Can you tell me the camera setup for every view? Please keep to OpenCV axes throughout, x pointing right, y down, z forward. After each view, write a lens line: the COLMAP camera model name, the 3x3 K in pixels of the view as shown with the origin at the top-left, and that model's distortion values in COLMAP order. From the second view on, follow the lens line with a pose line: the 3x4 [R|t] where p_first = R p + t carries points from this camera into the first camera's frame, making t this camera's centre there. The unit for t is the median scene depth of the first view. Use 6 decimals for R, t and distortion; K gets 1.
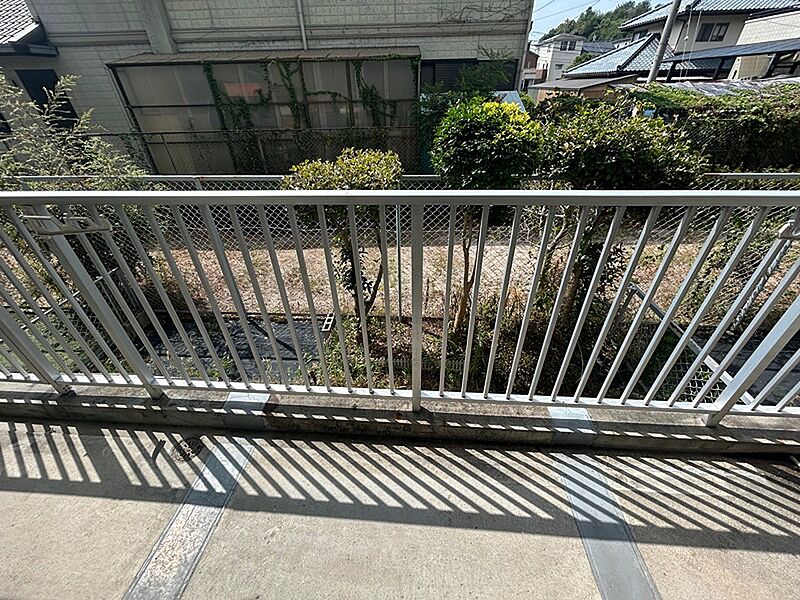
lens RADIAL K [[324.3, 0, 402.2], [0, 324.3, 300.4], [0, 0, 1]] dist [-0.000239, 0.000894]
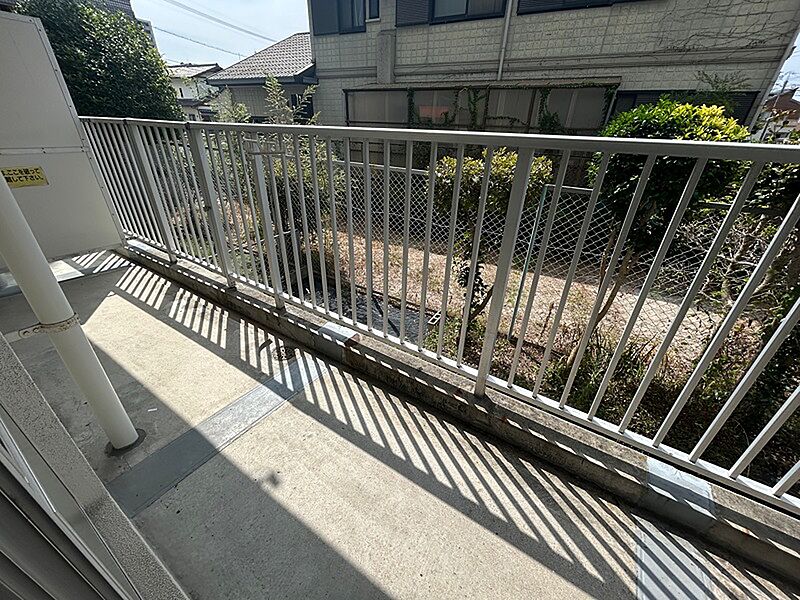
lens RADIAL K [[324.3, 0, 401.6], [0, 324.3, 301.2], [0, 0, 1]] dist [-0.000239, 0.000894]
pose [[0.878197, 0.267285, -0.396648, 0.140529], [-0.303259, 0.952448, -0.029613, 0.171435], [0.369871, 0.146293, 0.917493, 0.030756]]
